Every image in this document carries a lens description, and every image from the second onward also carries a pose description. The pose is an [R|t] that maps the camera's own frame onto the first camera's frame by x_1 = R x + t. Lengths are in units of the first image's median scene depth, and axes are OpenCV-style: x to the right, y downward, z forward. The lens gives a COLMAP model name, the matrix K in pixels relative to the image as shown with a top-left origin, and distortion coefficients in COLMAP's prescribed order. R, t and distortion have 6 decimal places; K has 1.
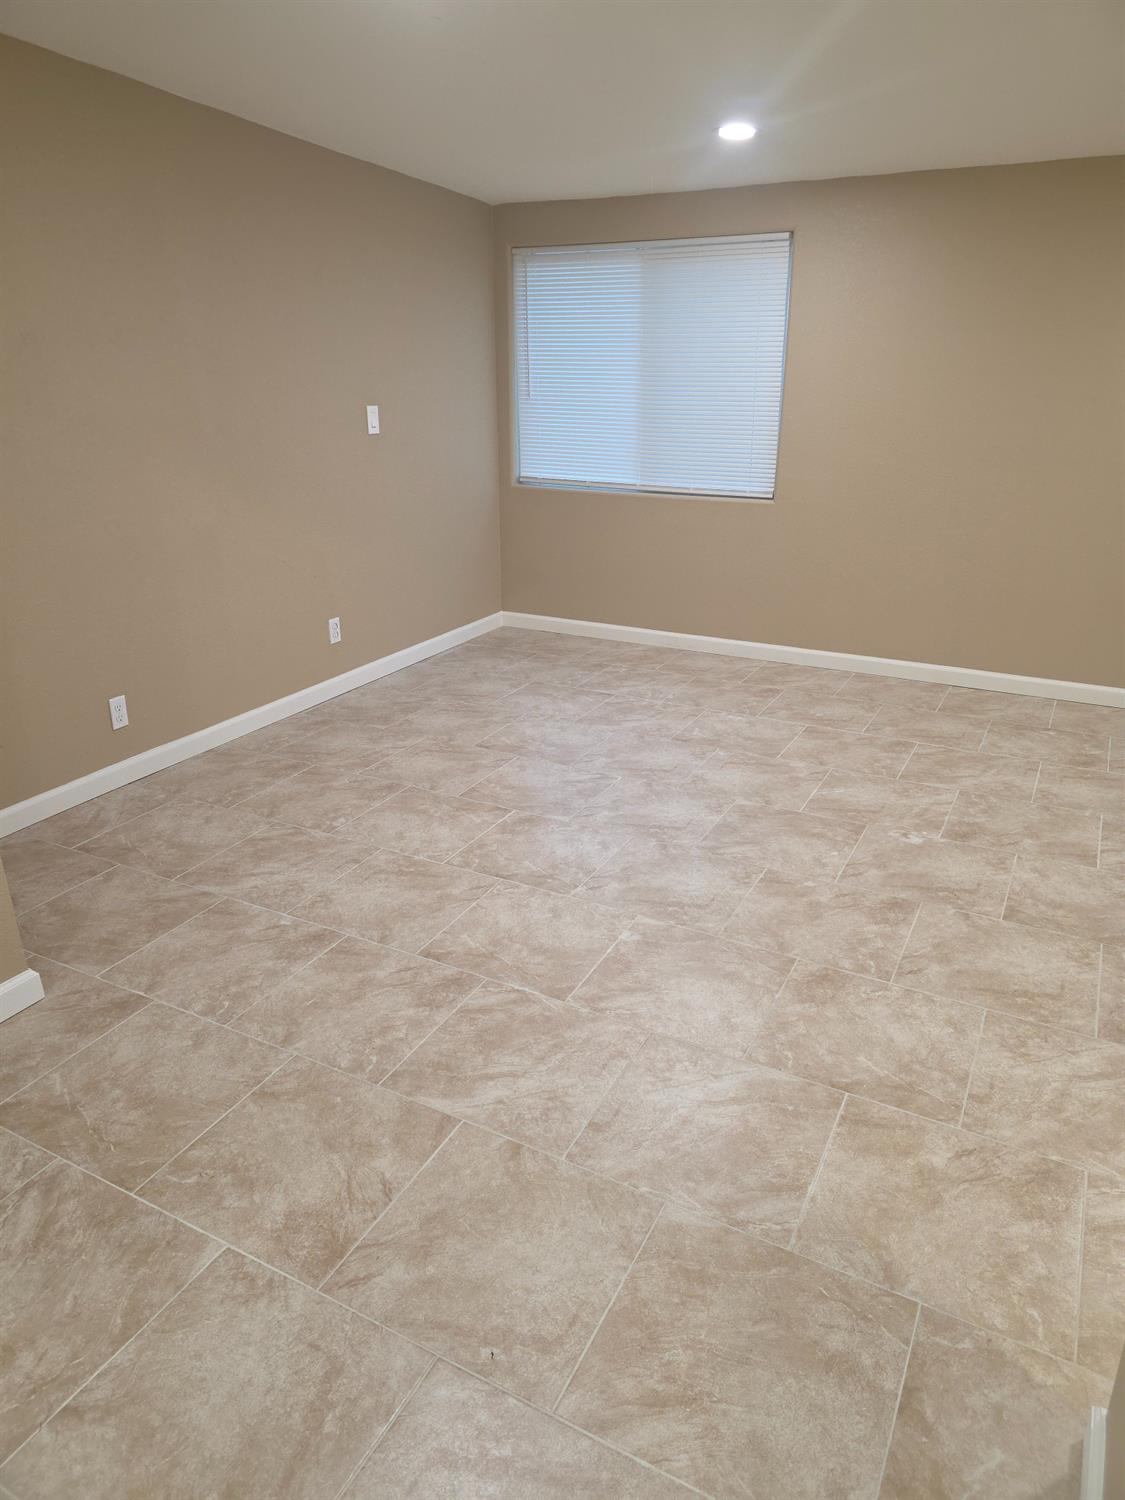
lens RADIAL K [[1004.6, 0, 562.6], [0, 1004.6, 749.7], [0, 0, 1]] dist [0.042469, -0.030200]
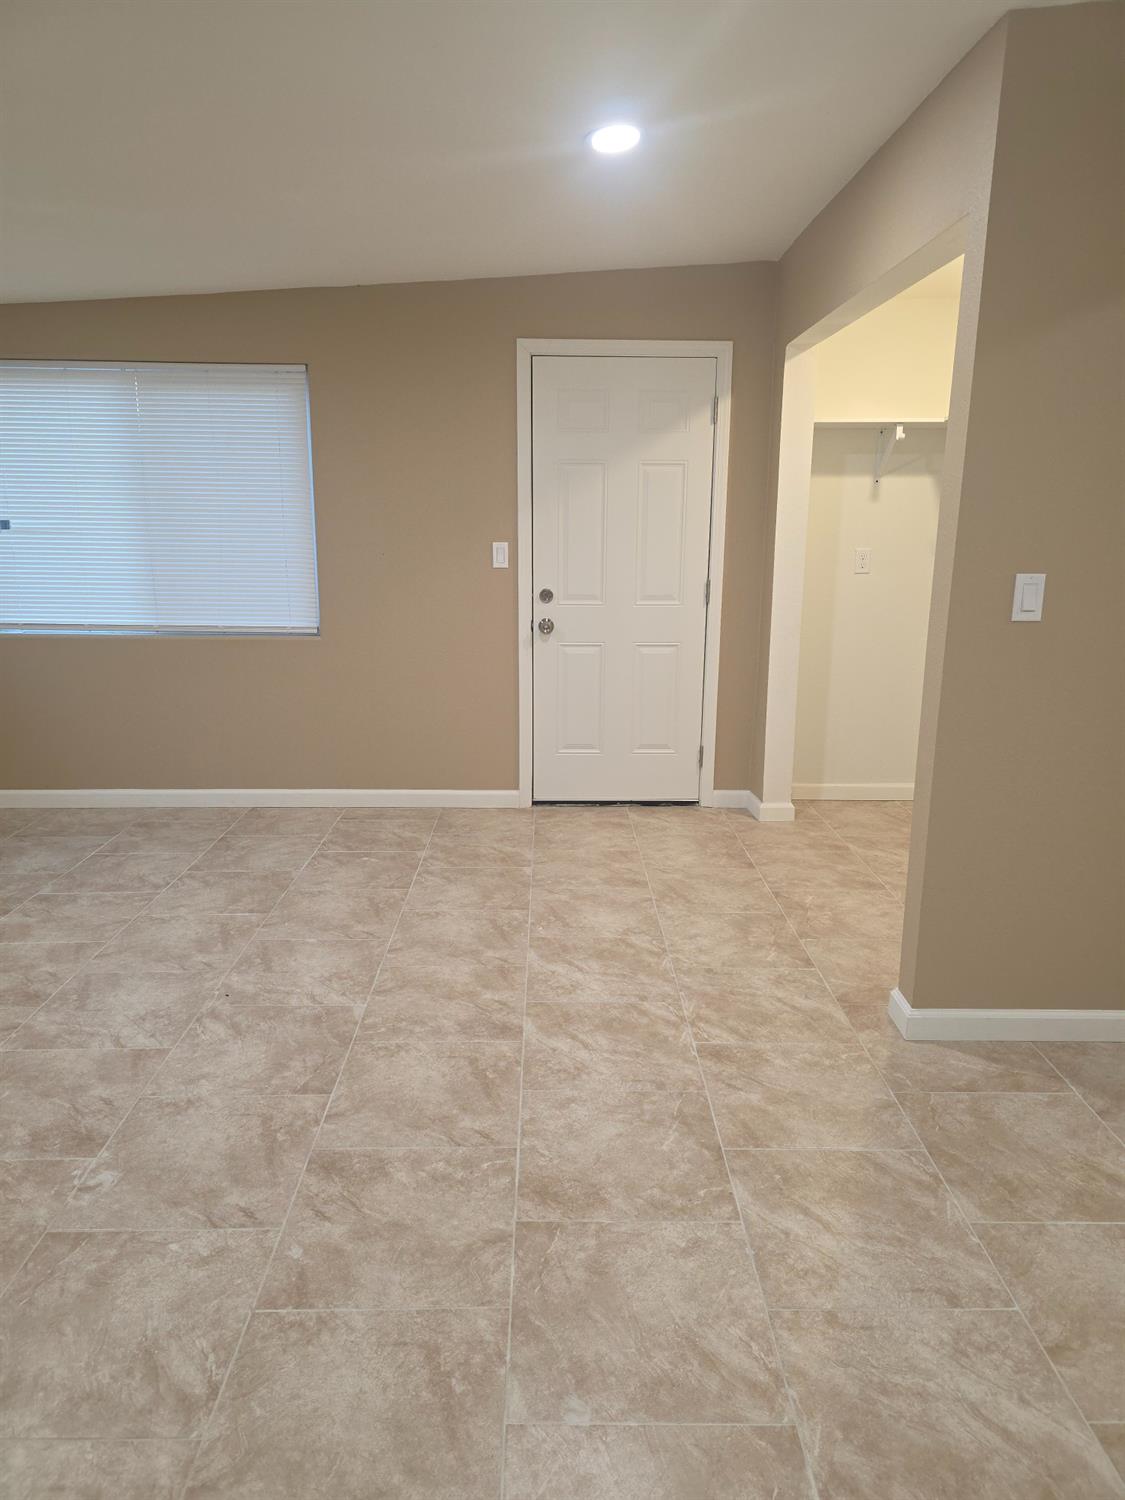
lens RADIAL K [[1004.6, 0, 560.6], [0, 1004.6, 749.8], [0, 0, 1]] dist [0.042469, -0.030200]
pose [[-0.487988, -0.197015, 0.850325, -0.407759], [0.309061, 0.872079, 0.379421, -0.429250], [-0.816302, 0.447955, -0.364674, 1.235370]]
